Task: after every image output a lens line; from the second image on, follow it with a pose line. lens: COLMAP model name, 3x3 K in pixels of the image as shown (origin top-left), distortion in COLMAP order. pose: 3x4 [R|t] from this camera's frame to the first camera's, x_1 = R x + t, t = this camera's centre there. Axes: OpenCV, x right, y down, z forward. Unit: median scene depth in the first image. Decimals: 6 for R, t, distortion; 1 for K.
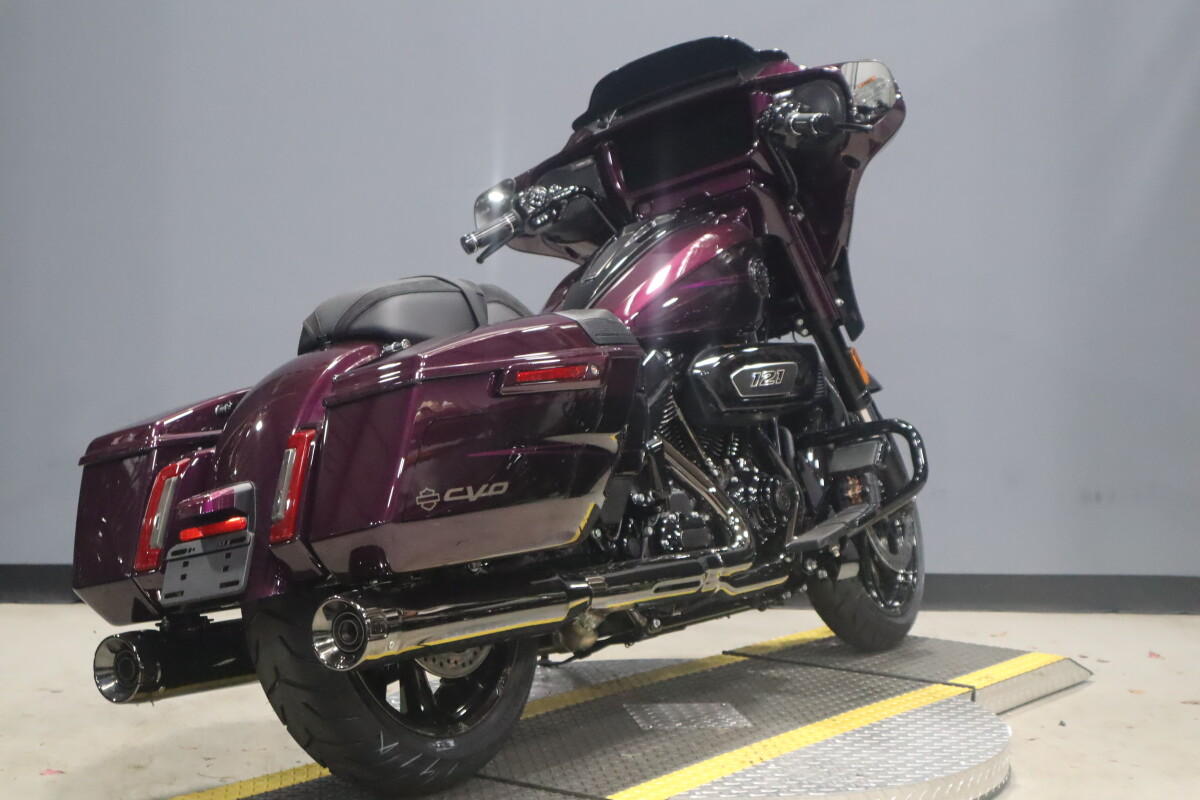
lens RADIAL K [[2314.1, 0, 600.0], [0, 2314.1, 400.0], [0, 0, 1]] dist [-0.017815, -0.103588]
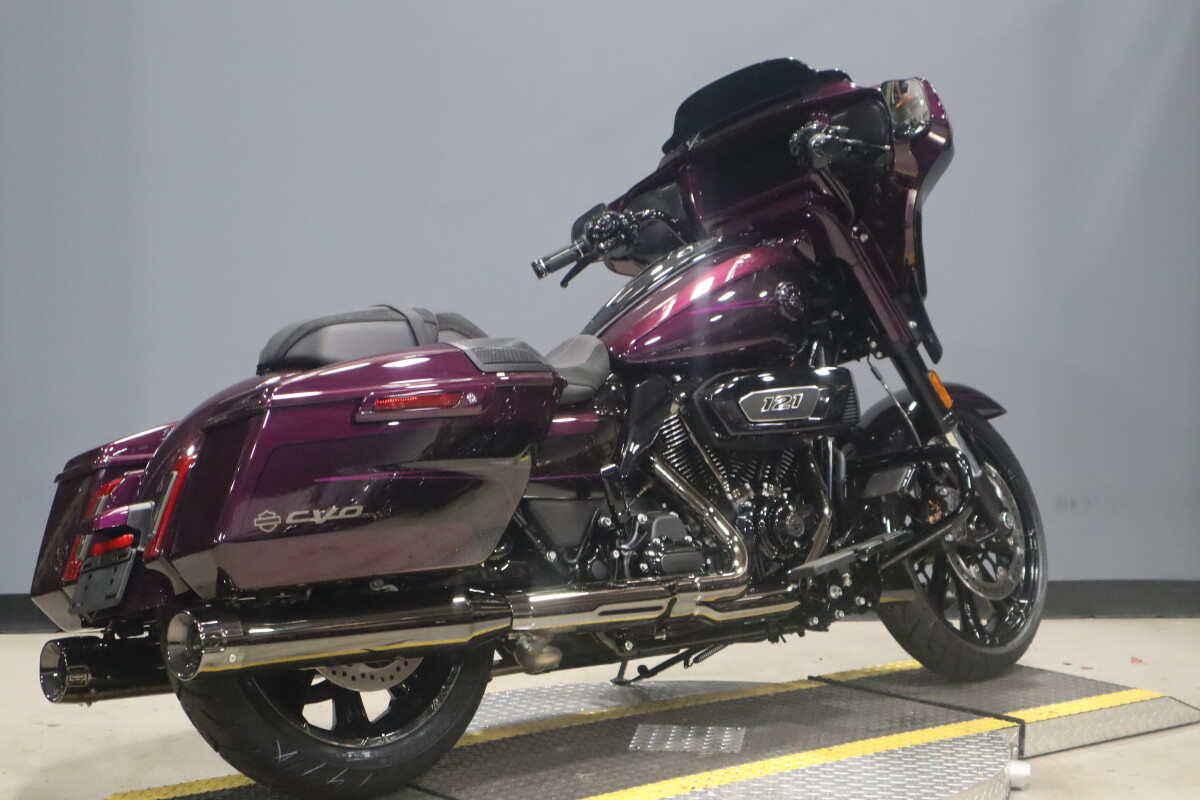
lens RADIAL K [[2314.1, 0, 600.0], [0, 2314.1, 400.0], [0, 0, 1]] dist [-0.017815, -0.103588]
pose [[0.961158, 0.005028, -0.275953, 0.272843], [-0.005618, 0.999983, -0.001349, -0.008849], [0.275941, 0.002847, 0.961170, 0.023303]]
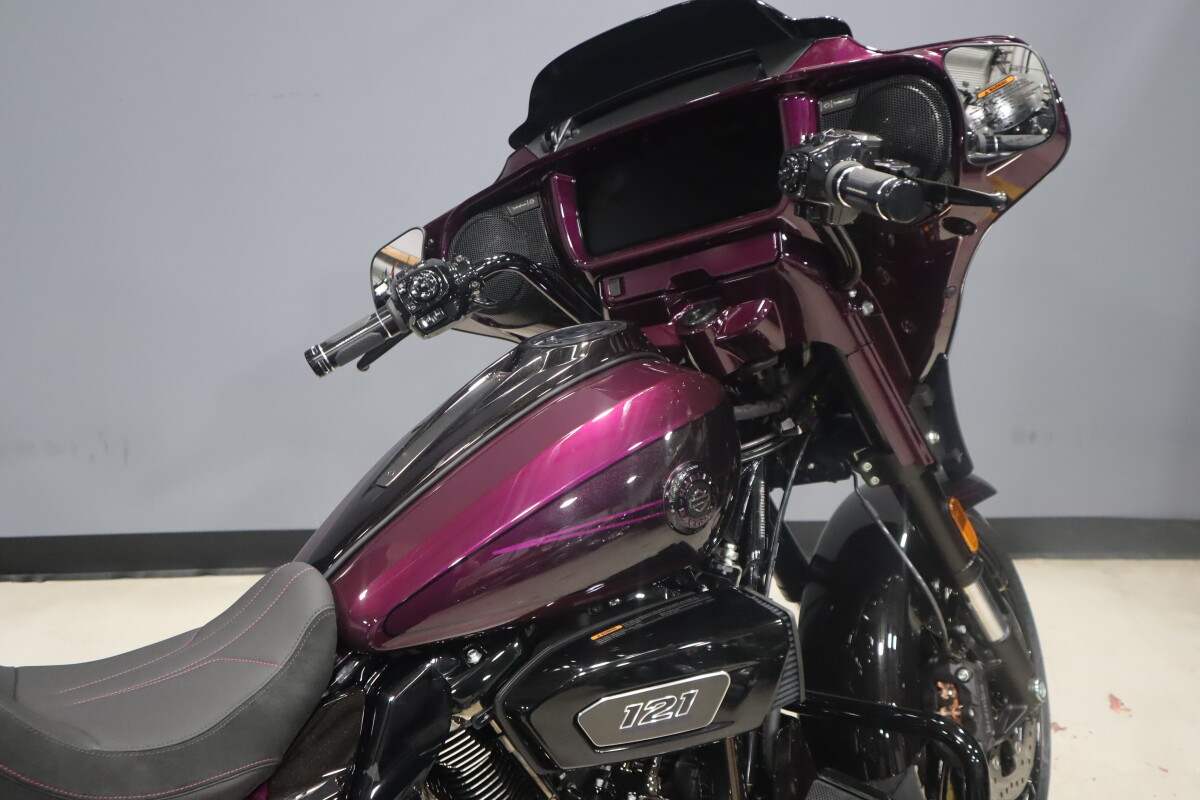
lens RADIAL K [[1357.8, 0, 600.0], [0, 1357.8, 400.0], [0, 0, 1]] dist [-0.003954, -0.005889]
pose [[0.990549, 0.004115, -0.137099, 0.072536], [0.020404, 0.984008, 0.176952, -0.129109], [0.135634, -0.178077, 0.974624, 0.708861]]
